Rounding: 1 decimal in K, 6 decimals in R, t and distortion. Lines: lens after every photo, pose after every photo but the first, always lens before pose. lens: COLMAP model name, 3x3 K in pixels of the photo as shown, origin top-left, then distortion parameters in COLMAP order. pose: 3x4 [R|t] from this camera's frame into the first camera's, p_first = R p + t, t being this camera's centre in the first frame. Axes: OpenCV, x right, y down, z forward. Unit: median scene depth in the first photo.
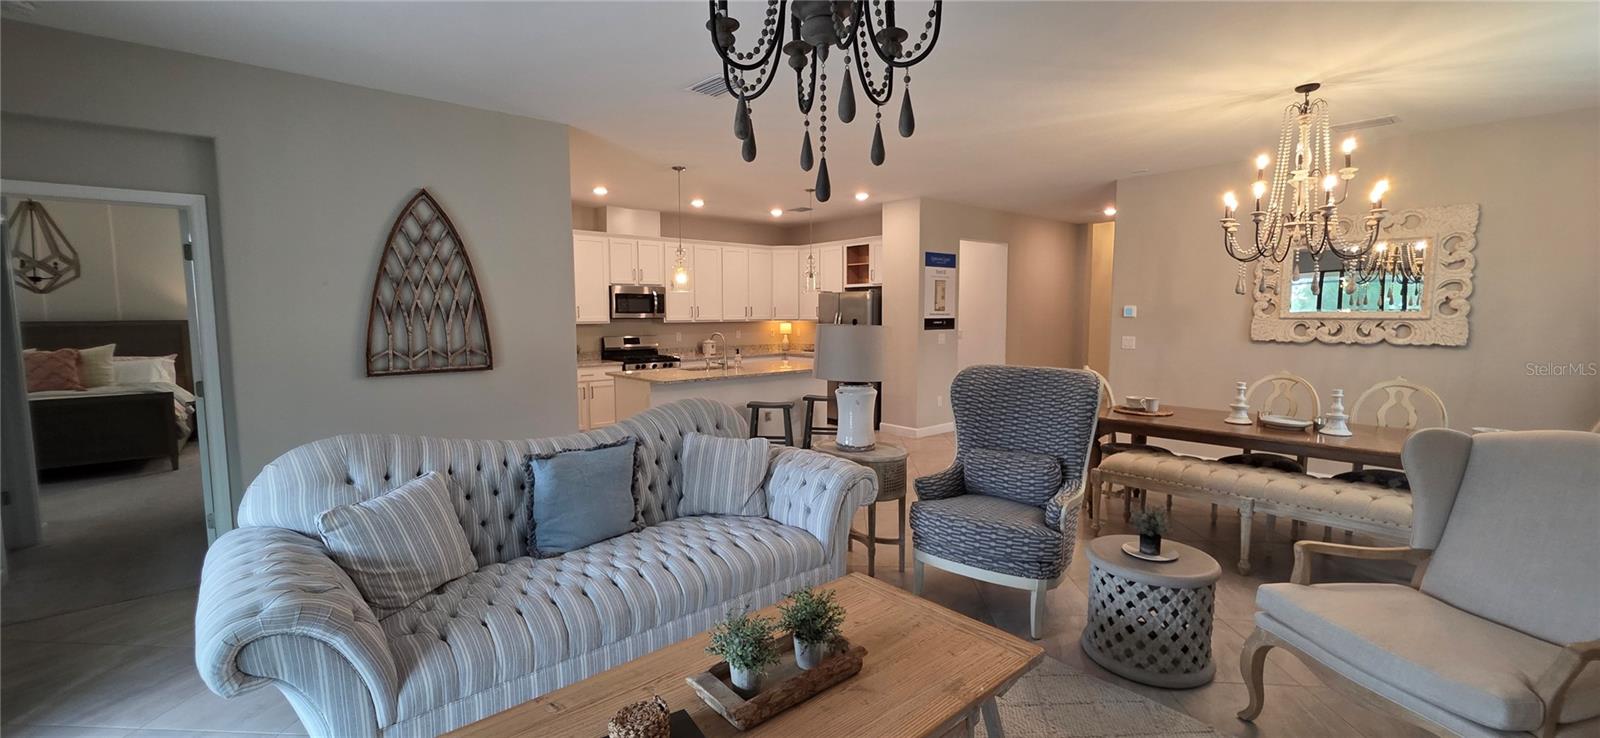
lens RADIAL K [[639.4, 0, 790.4], [0, 639.4, 370.0], [0, 0, 1]] dist [0.000166, -0.000405]
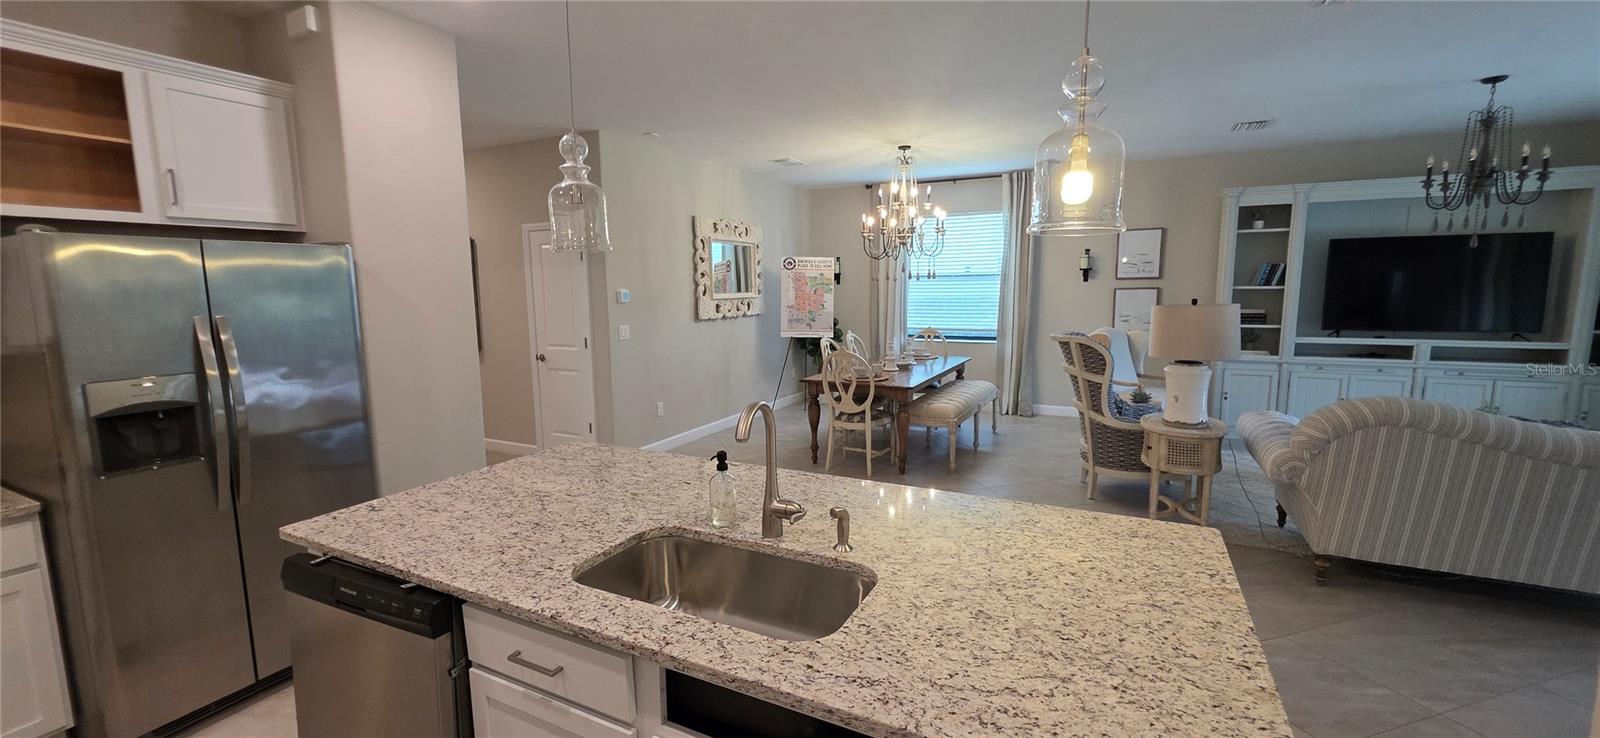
lens RADIAL K [[639.4, 0, 790.4], [0, 639.4, 370.0], [0, 0, 1]] dist [0.000166, -0.000405]
pose [[-0.372994, -0.113070, 0.920918, -0.542026], [0.098538, 0.982106, 0.160493, -0.173827], [-0.922587, 0.150608, -0.355178, 1.761883]]
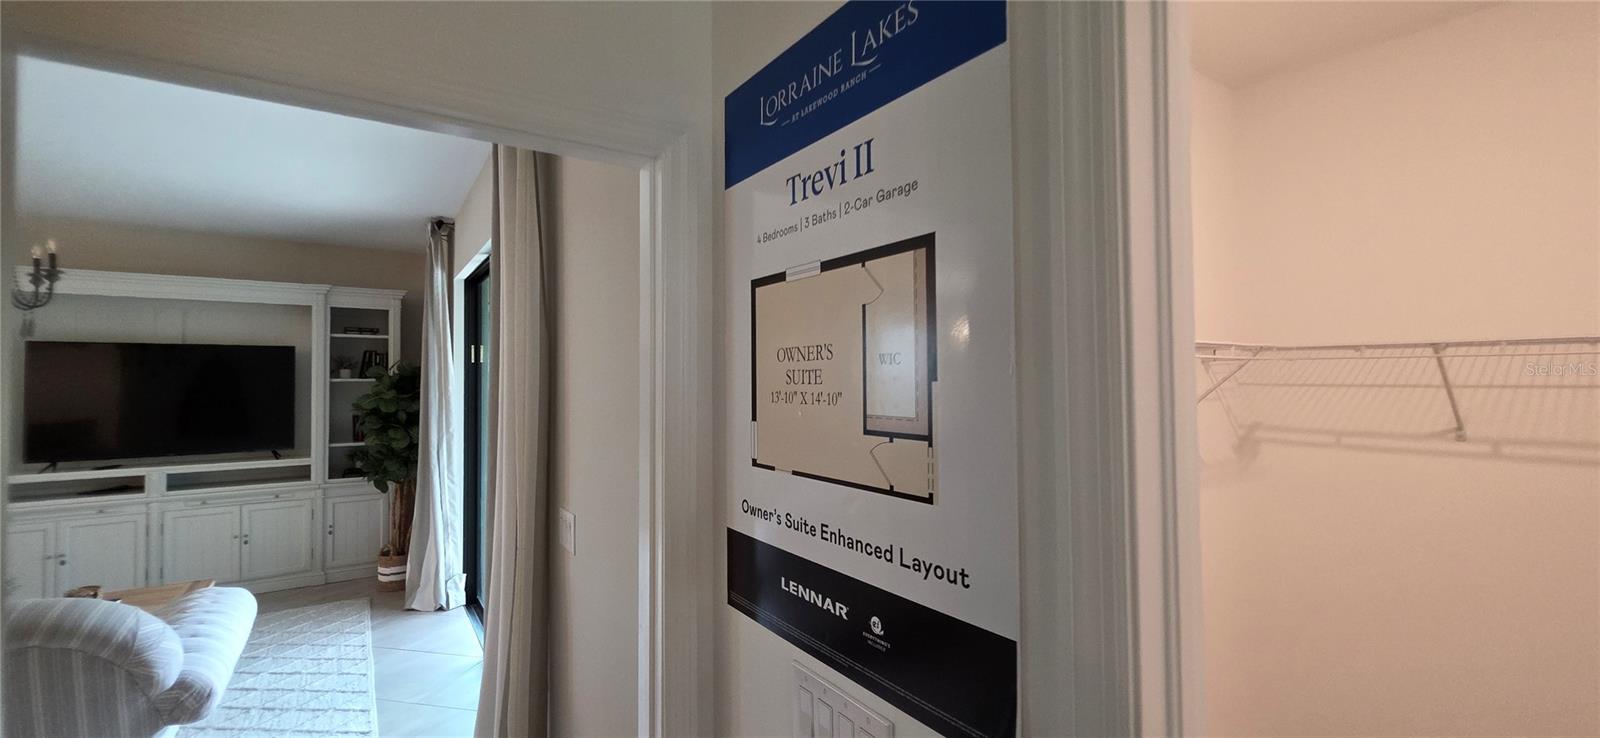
lens RADIAL K [[643.4, 0, 789.2], [0, 643.4, 368.2], [0, 0, 1]] dist [0.002140, -0.000154]
pose [[-0.991960, 0.010842, 0.126086, -1.038423], [0.020632, 0.996848, 0.076602, -0.123196], [-0.124858, 0.078588, -0.989057, 0.991586]]
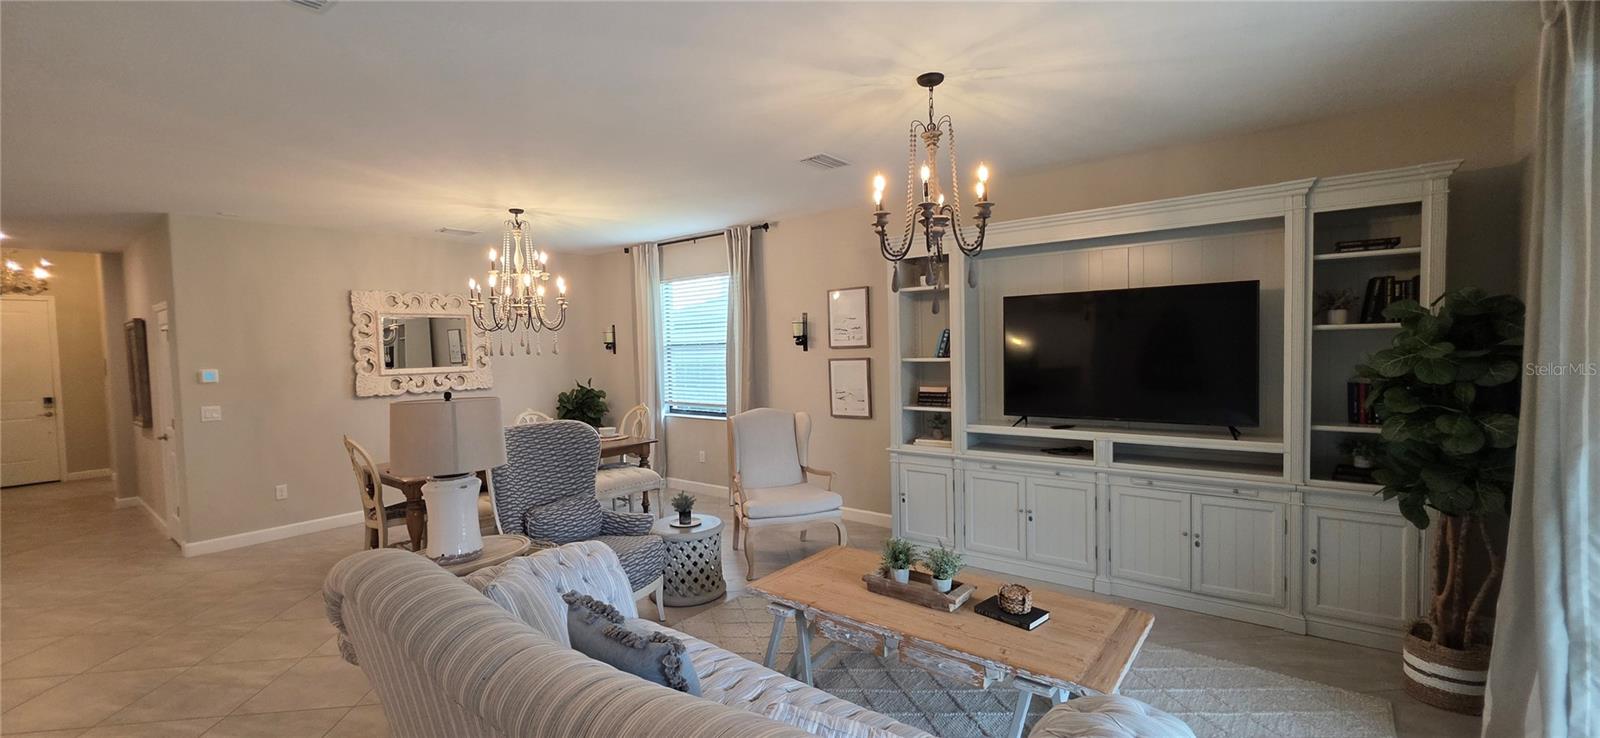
lens RADIAL K [[645.4, 0, 790.3], [0, 645.4, 369.4], [0, 0, 1]] dist [0.002093, 0.000058]
pose [[-0.173909, -0.029247, 0.984327, -0.671811], [0.116365, 0.991946, 0.050032, -0.086387], [-0.977862, 0.123242, -0.169105, 0.642984]]
